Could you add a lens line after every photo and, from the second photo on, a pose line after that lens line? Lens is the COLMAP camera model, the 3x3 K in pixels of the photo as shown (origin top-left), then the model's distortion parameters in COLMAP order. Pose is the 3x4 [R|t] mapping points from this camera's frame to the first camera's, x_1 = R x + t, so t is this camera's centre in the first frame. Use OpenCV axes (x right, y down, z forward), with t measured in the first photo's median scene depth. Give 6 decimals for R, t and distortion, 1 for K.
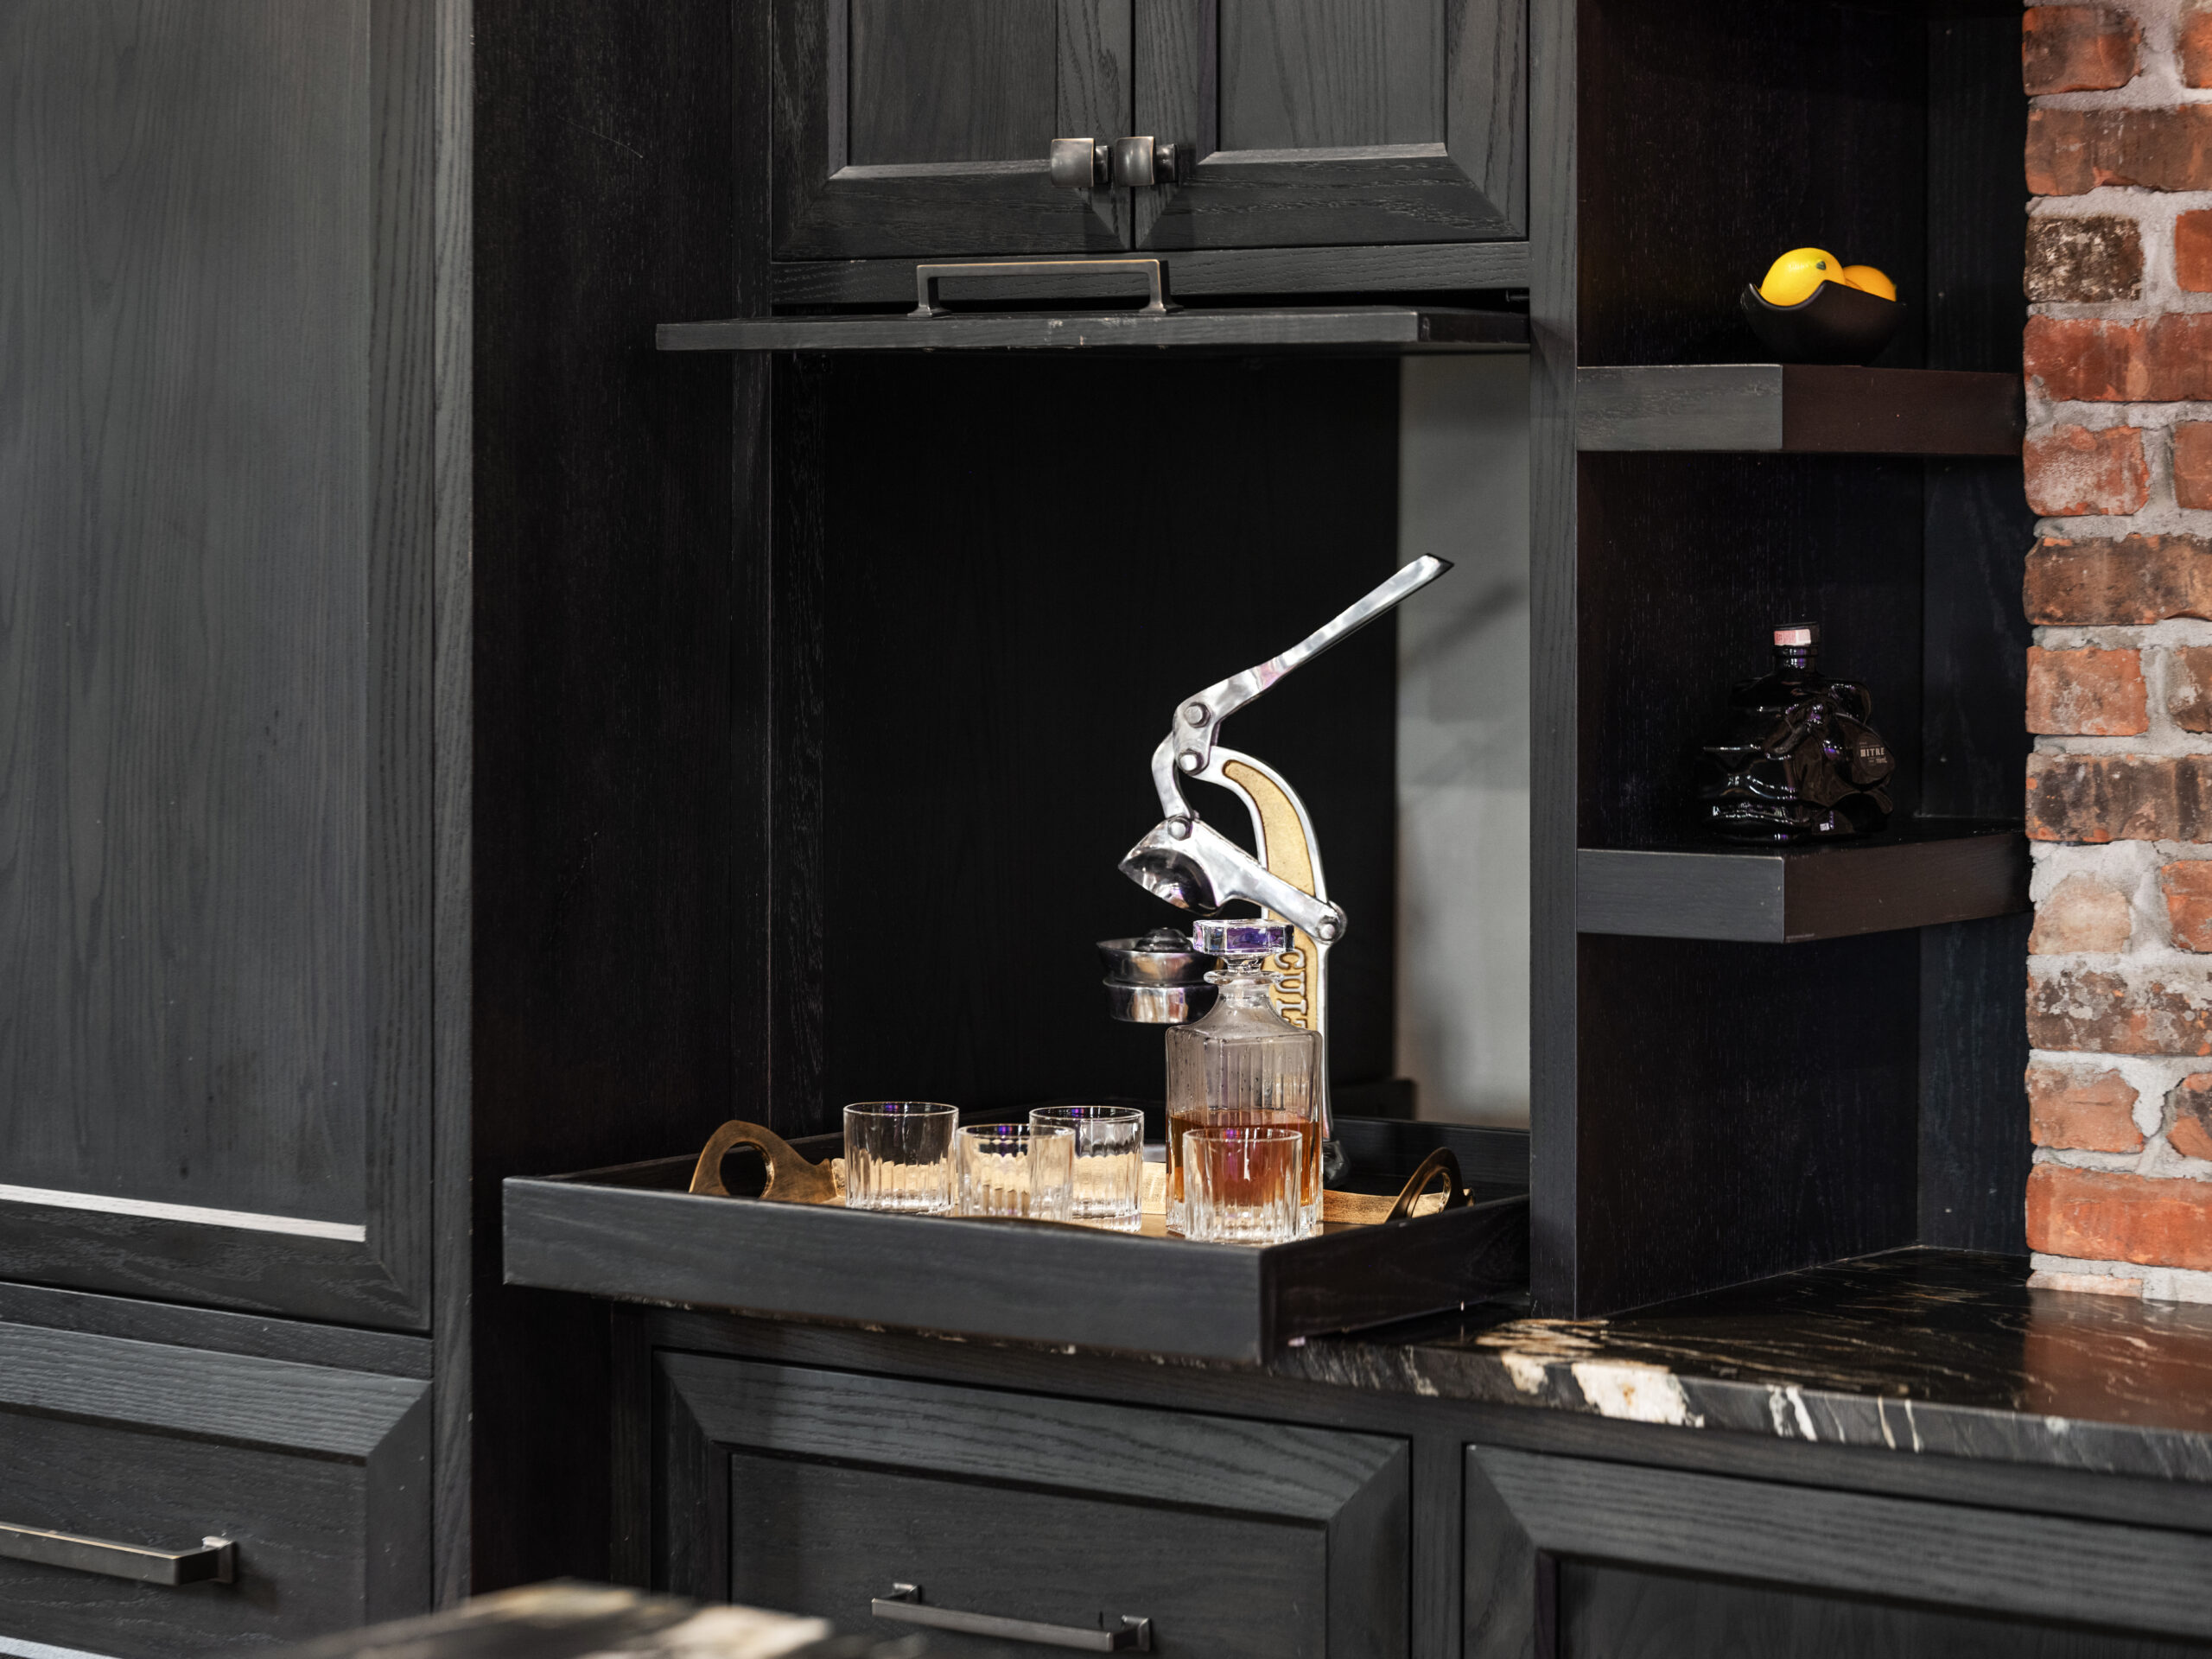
lens RADIAL K [[6221.7, 0, 1106.0], [0, 6221.7, 829.5], [0, 0, 1]] dist [-0.023658, -0.254391]
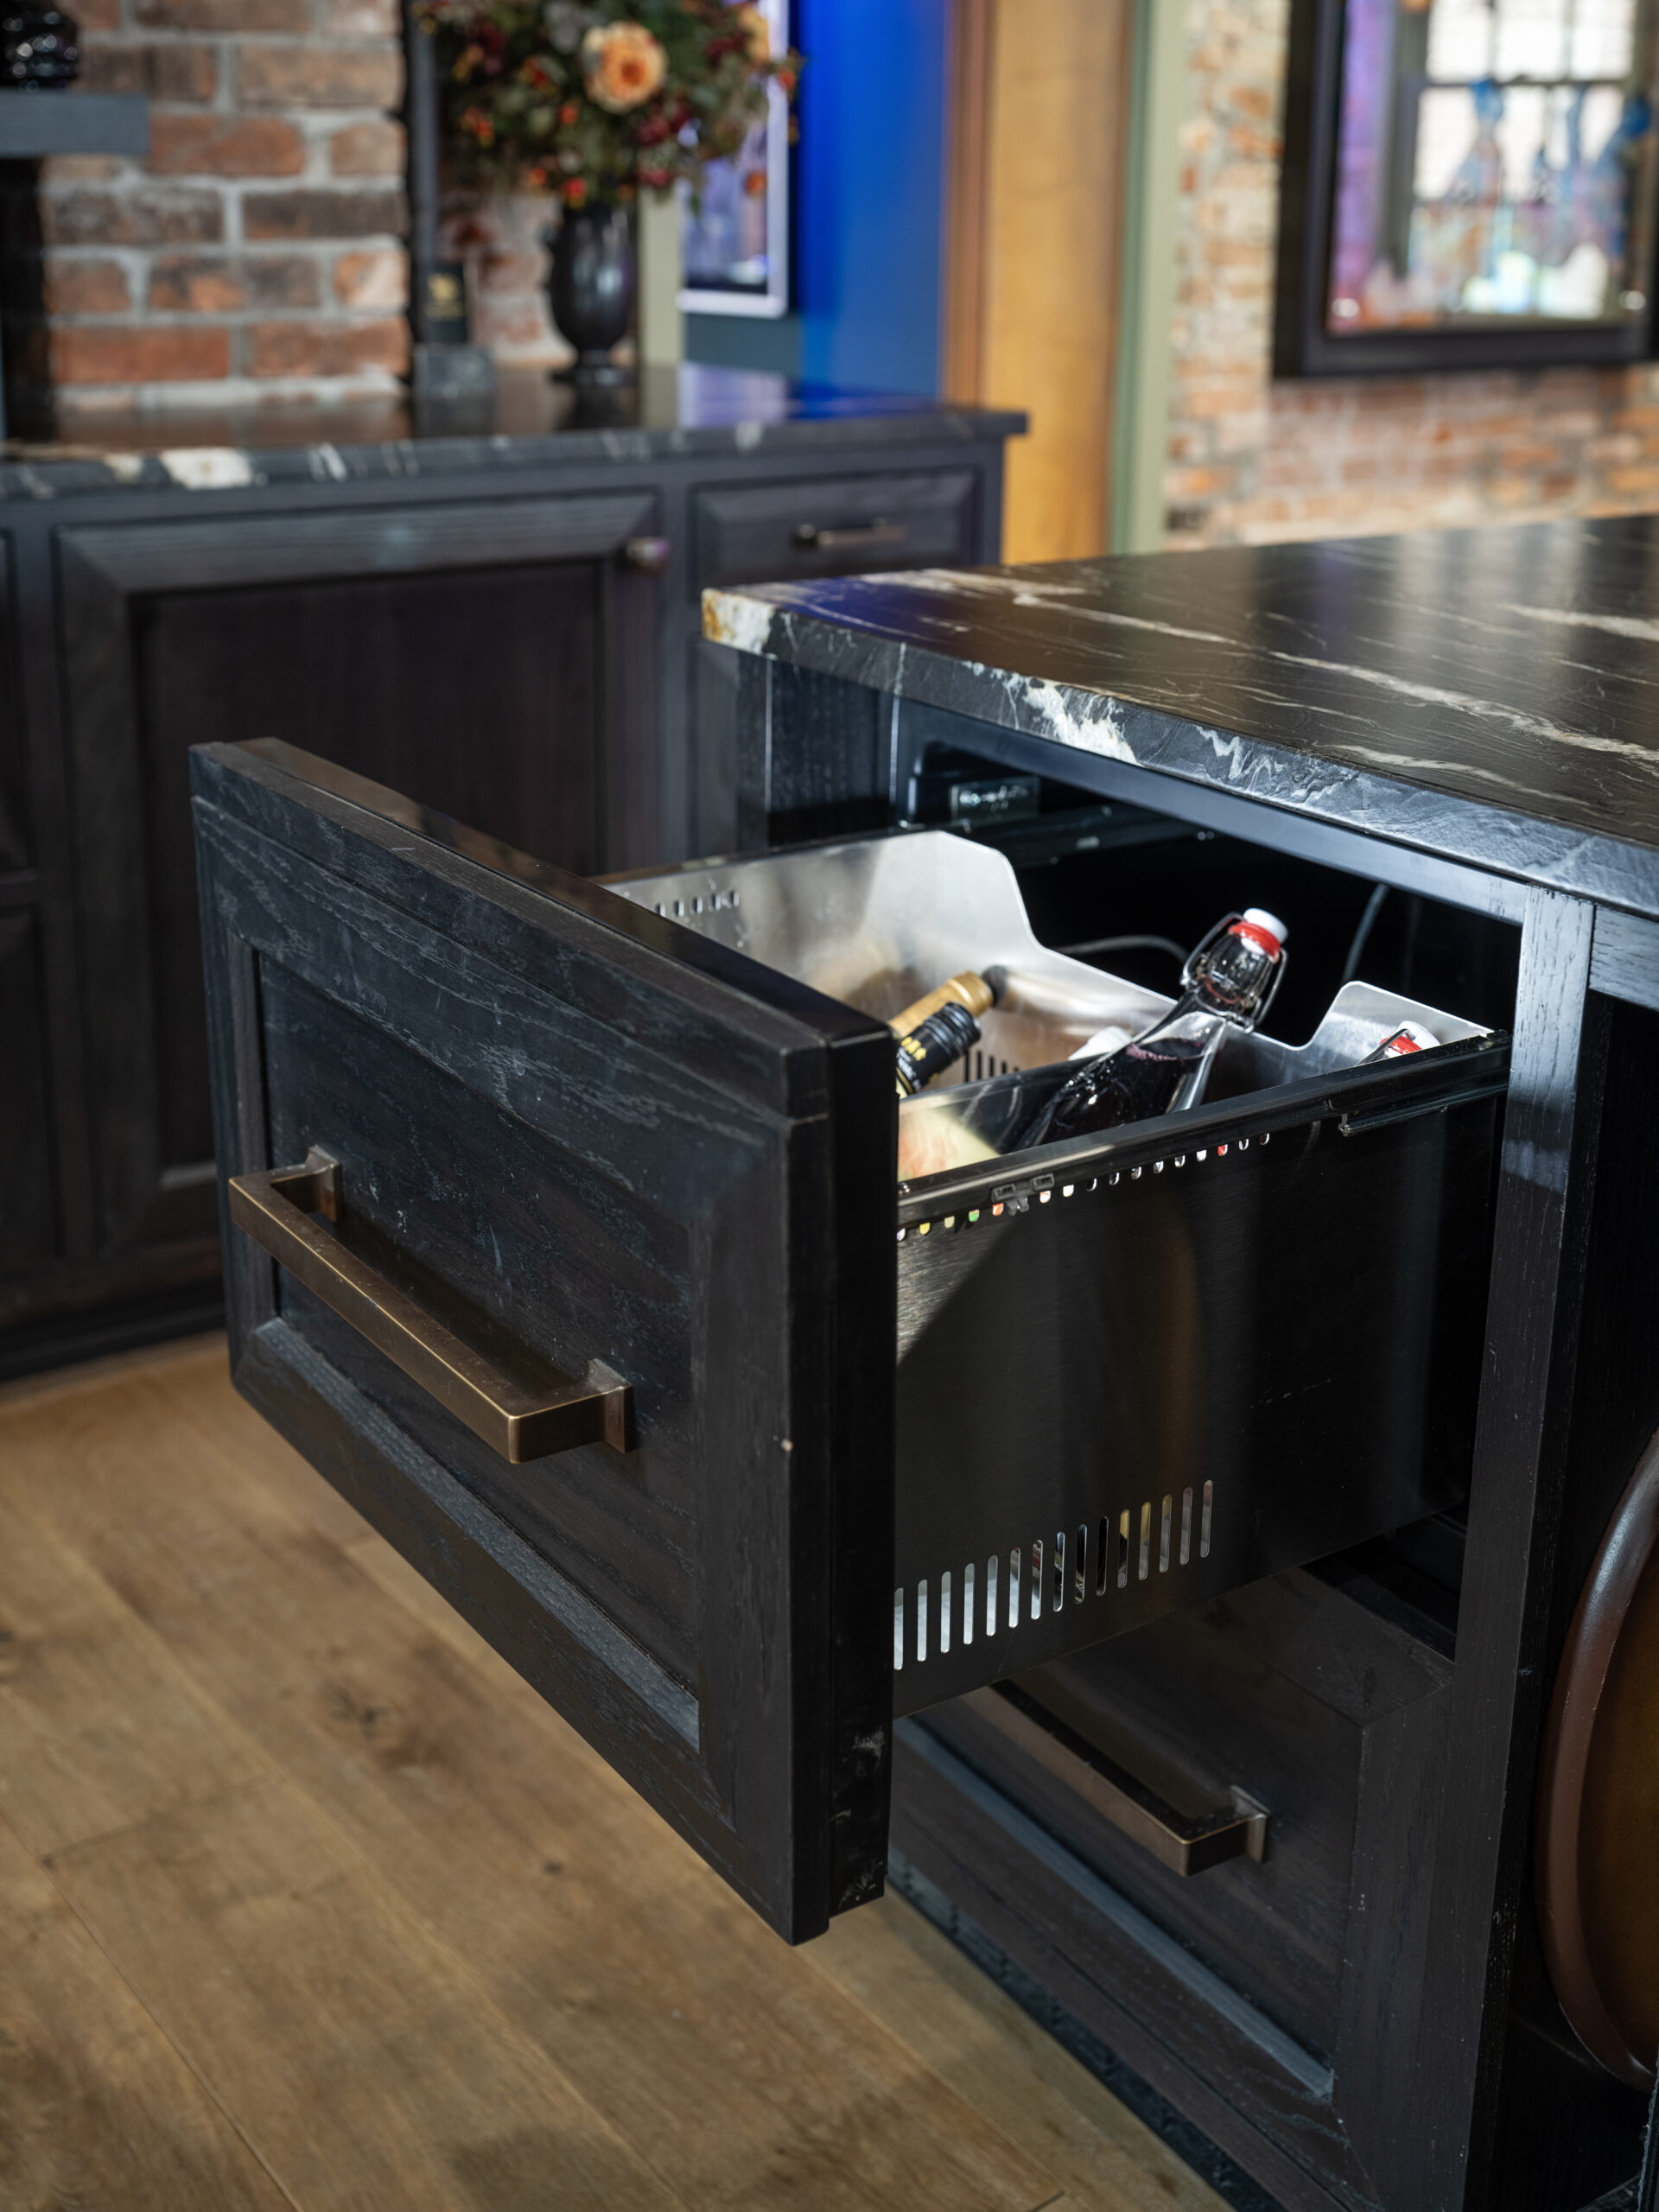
lens RADIAL K [[2642.2, 0, 829.5], [0, 2642.2, 1106.0], [0, 0, 1]] dist [-0.015841, -0.012837]
pose [[0.226888, -0.316836, 0.920943, -0.518362], [0.049867, 0.948143, 0.313908, 0.045133], [-0.972643, -0.025297, 0.230922, 0.714660]]
